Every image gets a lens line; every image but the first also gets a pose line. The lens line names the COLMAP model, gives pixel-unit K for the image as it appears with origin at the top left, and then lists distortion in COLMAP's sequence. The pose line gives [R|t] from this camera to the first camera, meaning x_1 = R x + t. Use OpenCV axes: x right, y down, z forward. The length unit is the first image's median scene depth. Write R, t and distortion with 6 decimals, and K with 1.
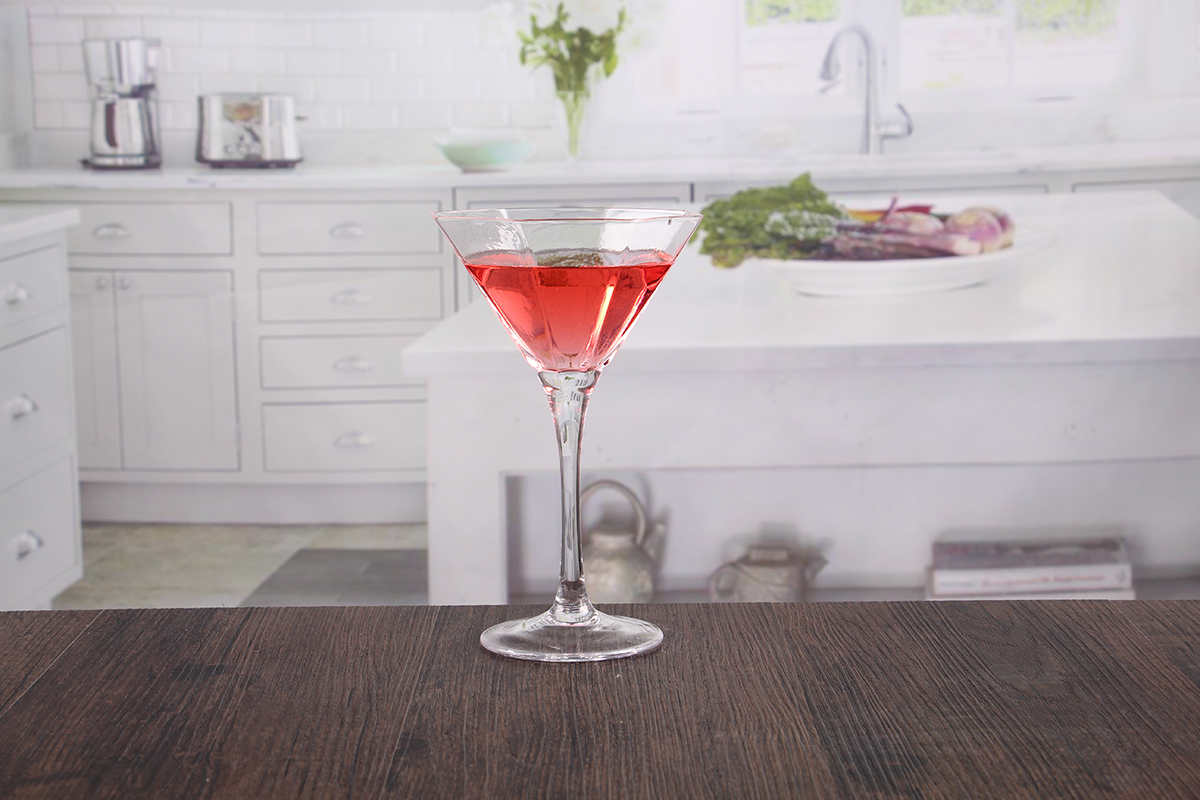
lens RADIAL K [[2358.3, 0, 612.3], [0, 2358.3, 358.4], [0, 0, 1]] dist [0.194179, 0.000000]
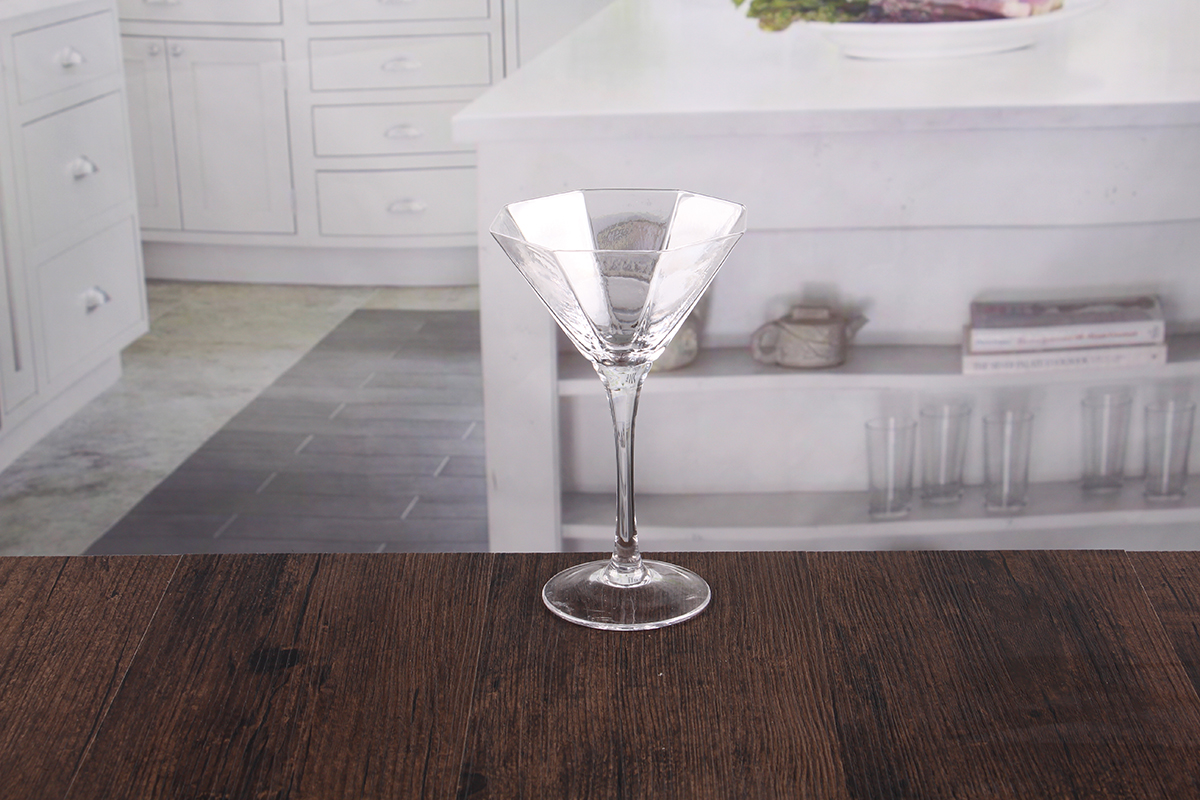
lens RADIAL K [[2358.3, 0, 613.4], [0, 2358.3, 369.8], [0, 0, 1]] dist [0.194179, 0.000000]
pose [[0.999800, 0.003754, -0.019632, 0.000639], [0.000224, 0.980034, 0.198831, -0.099356], [0.019987, -0.198795, 0.979837, -0.014364]]
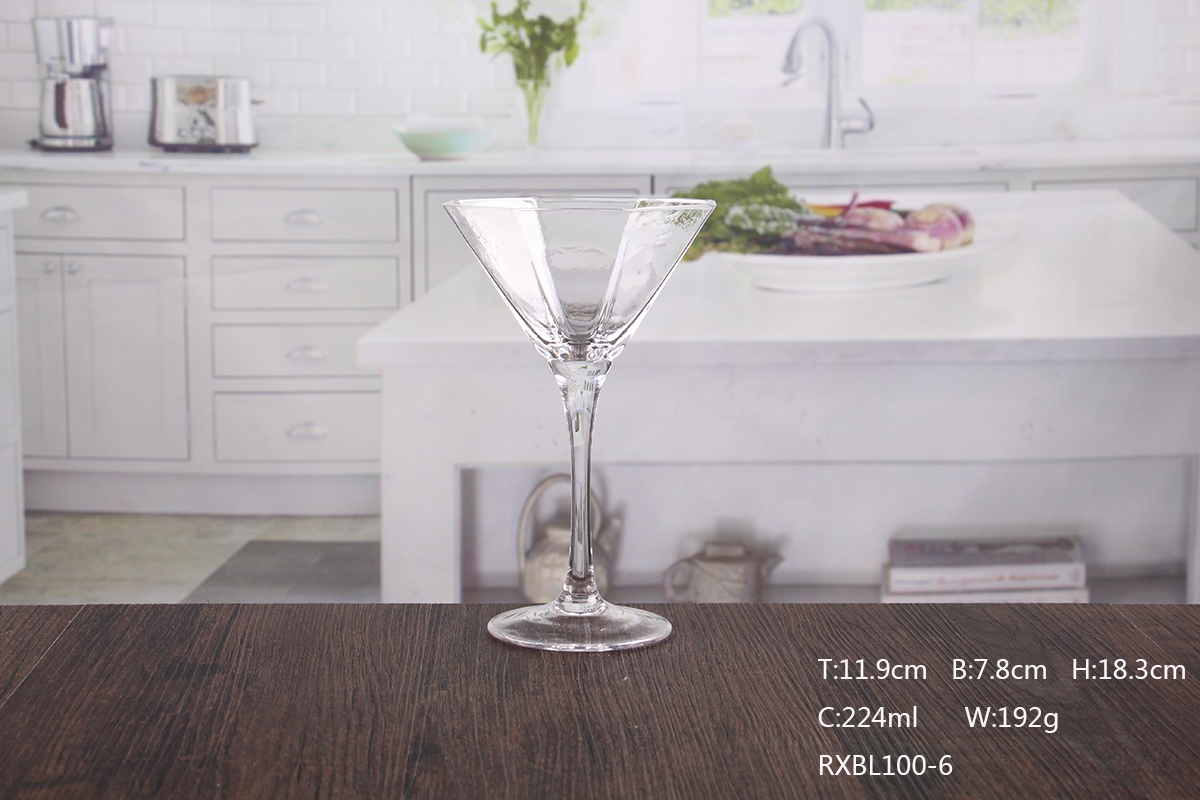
lens RADIAL K [[2358.3, 0, 616.6], [0, 2358.3, 361.2], [0, 0, 1]] dist [0.194179, 0.000000]
pose [[0.999188, 0.012752, 0.038217, -0.018487], [-0.012947, 0.999904, 0.004853, -0.000753], [-0.038151, -0.005343, 0.999258, 0.010961]]
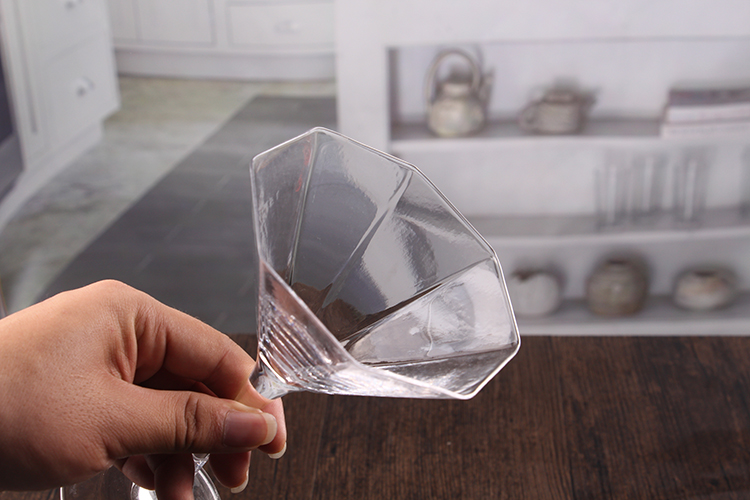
lens RADIAL K [[1473.9, 0, 381.7], [0, 1473.9, 233.3], [0, 0, 1]] dist [0.194179, 0.000000]
pose [[0.998462, 0.010065, -0.054526, 0.004524], [0.007477, 0.949965, 0.312266, -0.136299], [0.054941, -0.312193, 0.948429, 0.057280]]
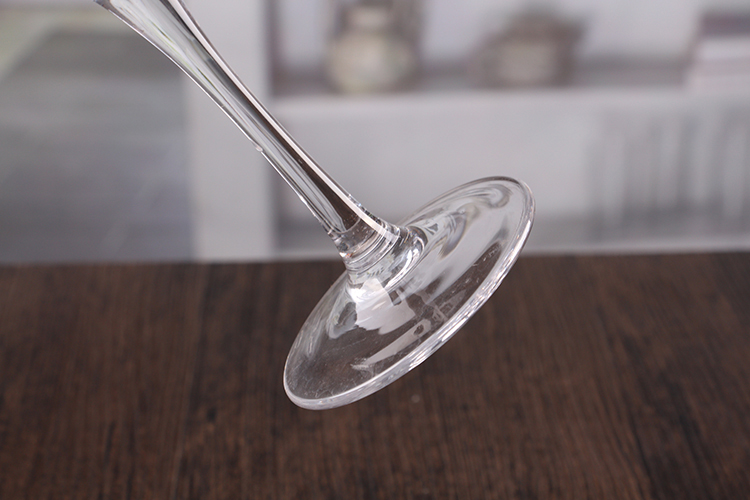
lens RADIAL K [[2143.1, 0, 375.5], [0, 2143.1, 245.8], [0, 0, 1]] dist [0.310942, 0.000000]
pose [[0.999875, -0.011483, 0.010894, -0.009345], [0.008410, 0.968476, 0.248966, -0.054251], [-0.013410, -0.248843, 0.968451, 0.112490]]
